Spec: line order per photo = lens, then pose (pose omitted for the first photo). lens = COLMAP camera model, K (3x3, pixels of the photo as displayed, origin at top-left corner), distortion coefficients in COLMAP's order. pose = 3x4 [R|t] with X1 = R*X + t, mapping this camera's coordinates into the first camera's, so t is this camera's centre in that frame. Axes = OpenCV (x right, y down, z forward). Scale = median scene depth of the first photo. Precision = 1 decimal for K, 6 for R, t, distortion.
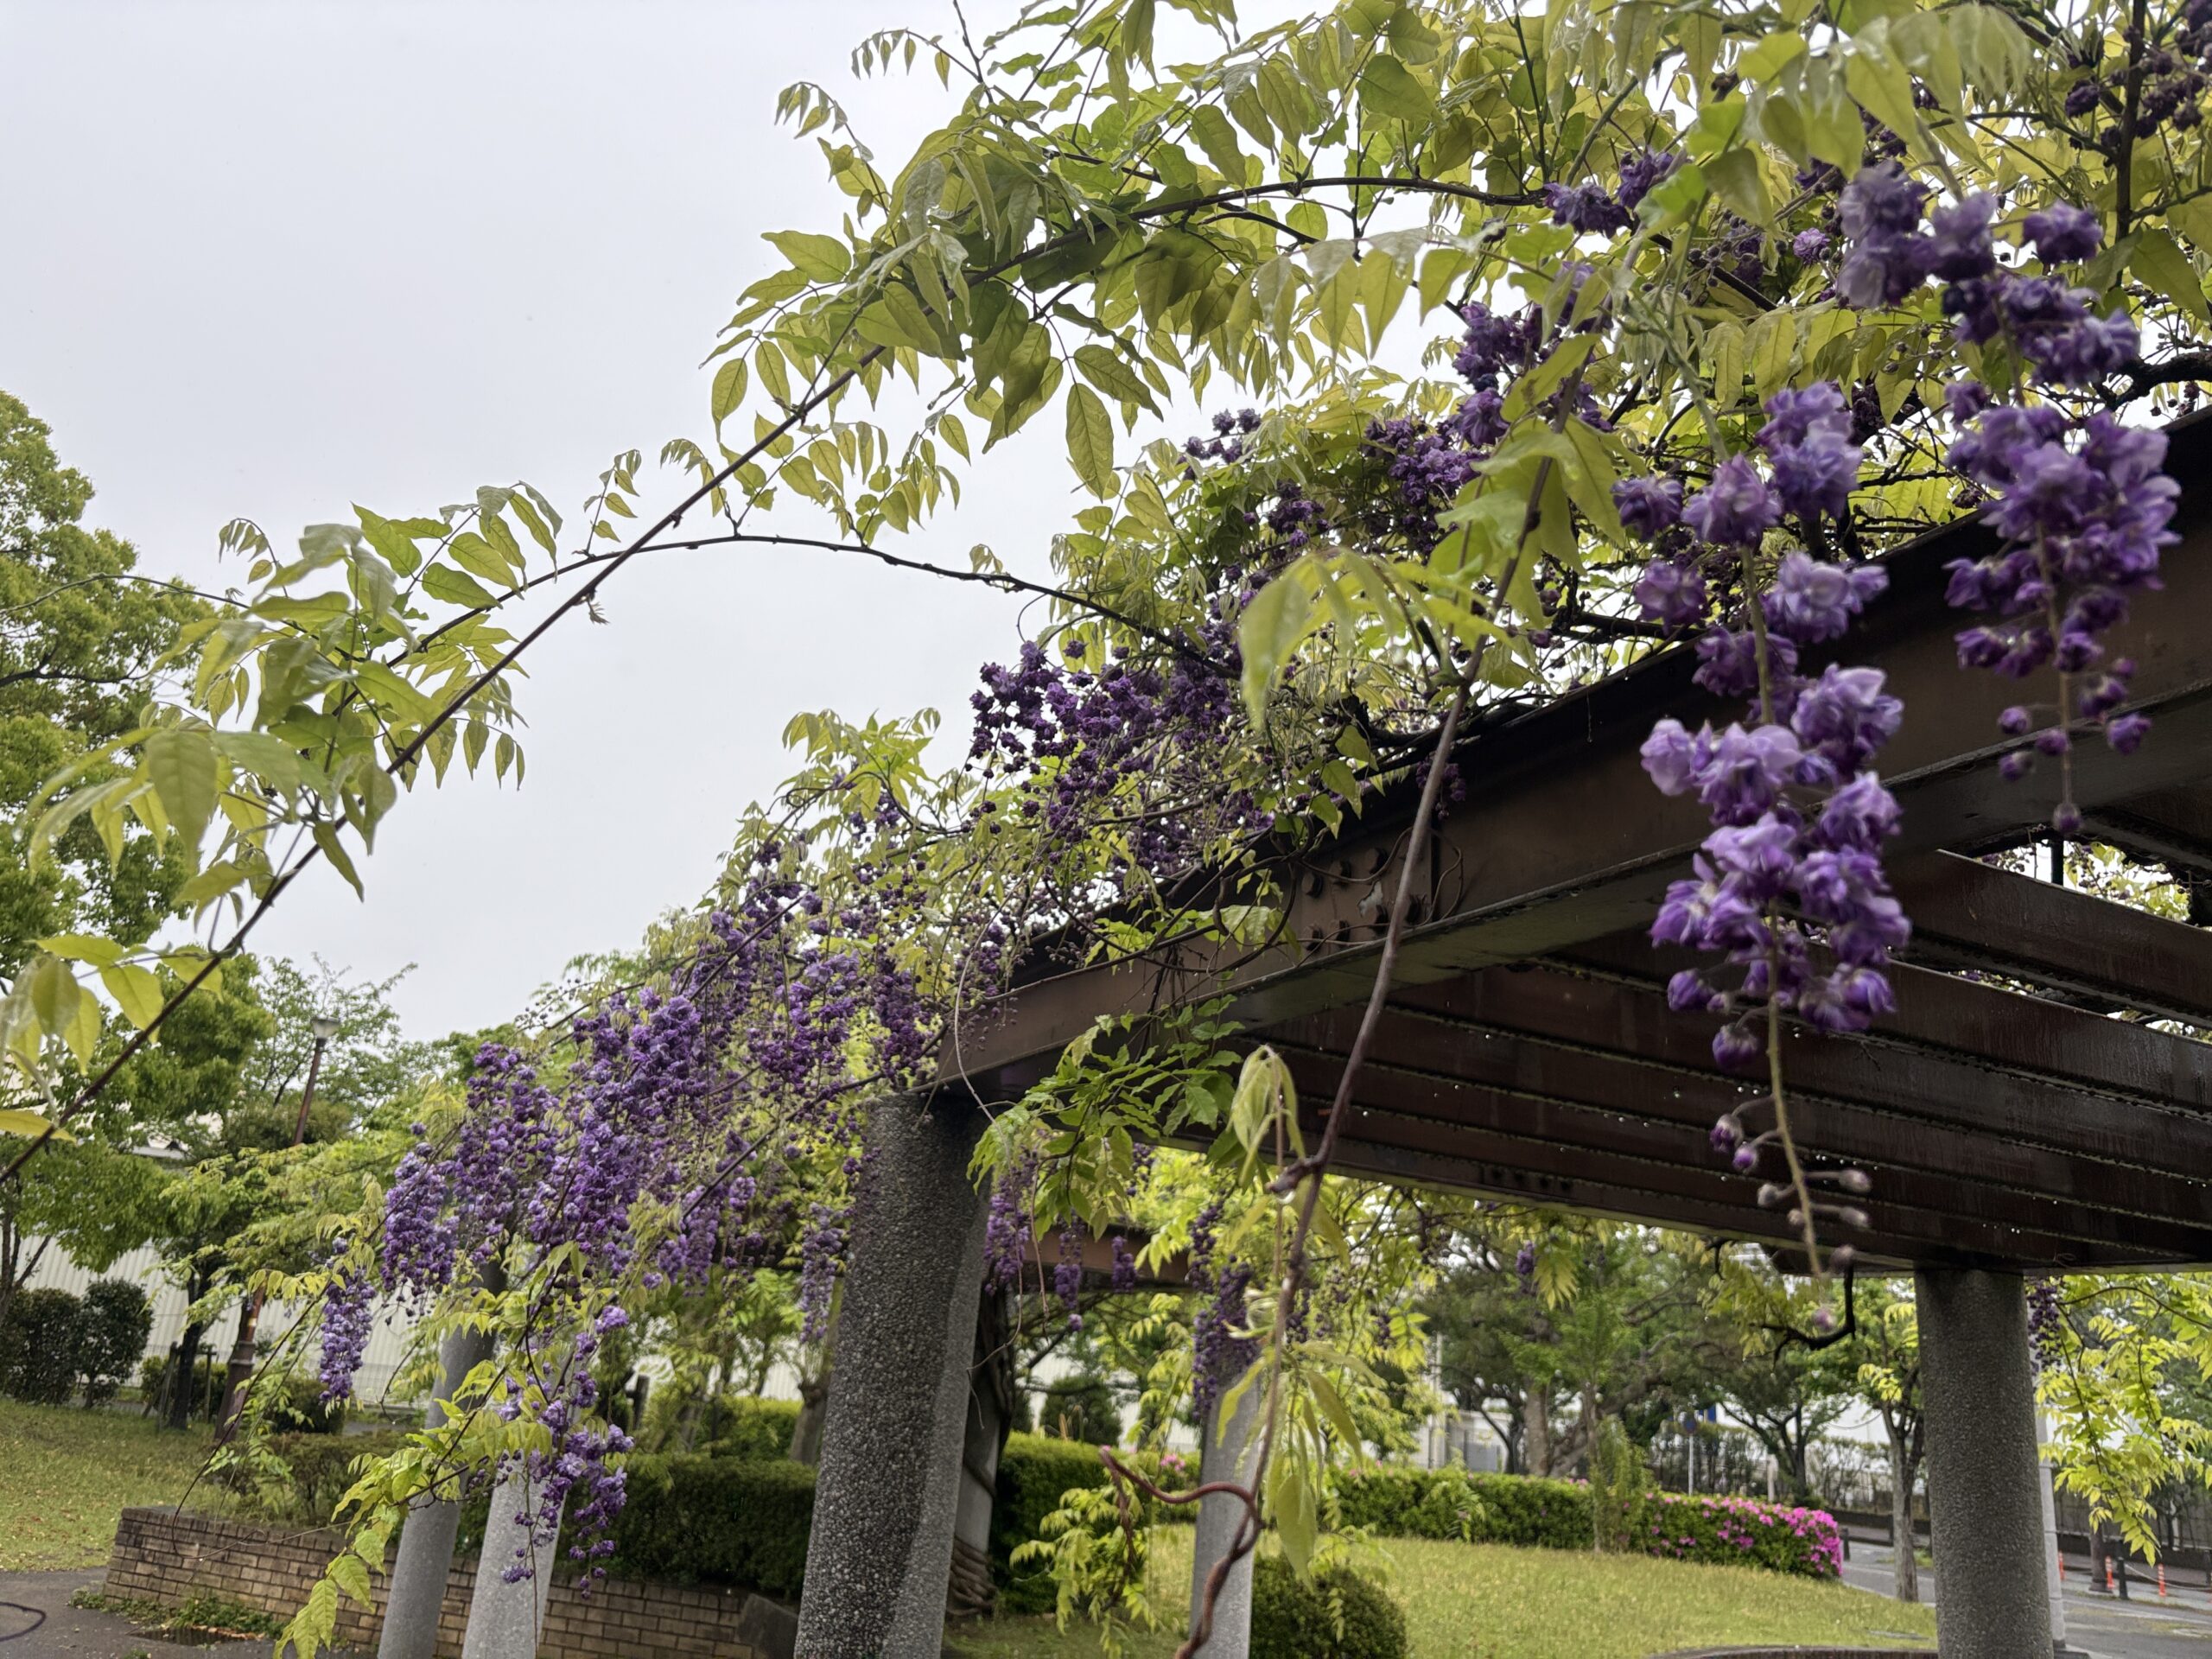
lens RADIAL K [[1655.8, 0, 1106.0], [0, 1655.8, 829.5], [0, 0, 1]] dist [0.005091, 0.002262]
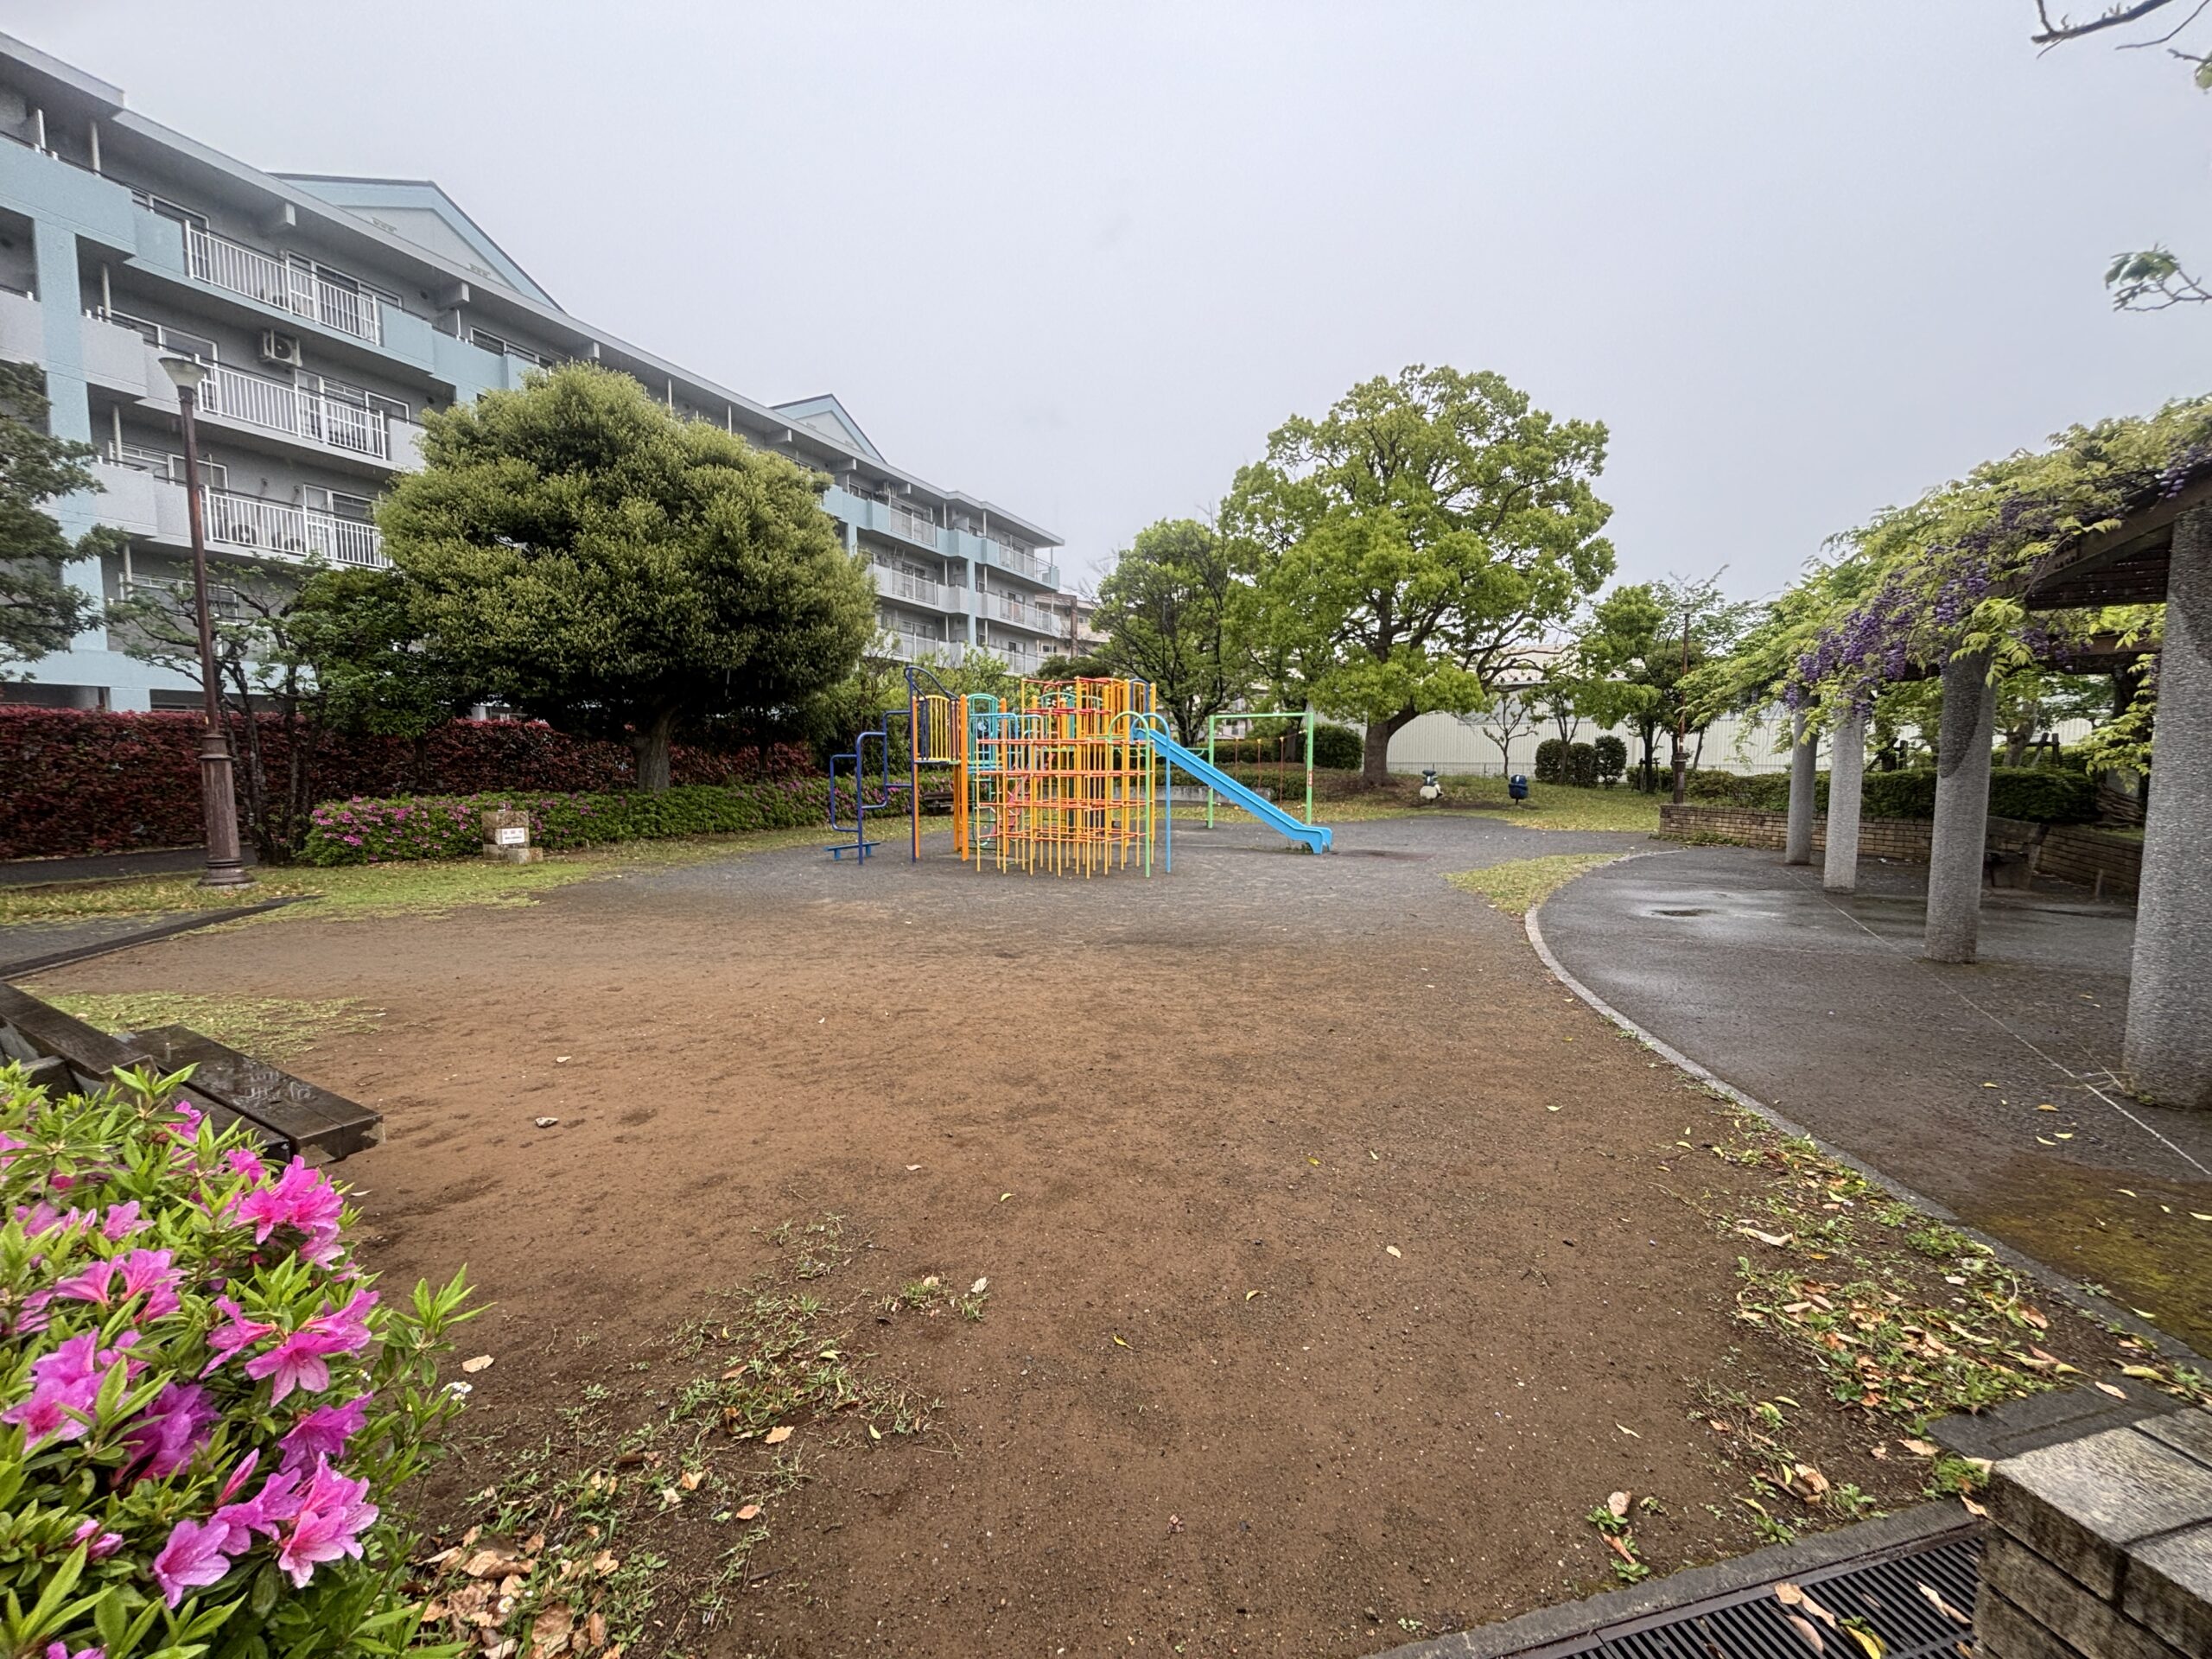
lens RADIAL K [[894.8, 0, 1106.7], [0, 894.8, 823.6], [0, 0, 1]] dist [-0.001069, -0.000100]
pose [[0.537872, -0.023415, -0.842701, 0.076264], [0.311042, 0.934599, 0.172561, -0.048782], [0.783547, -0.354931, 0.509978, -0.240309]]
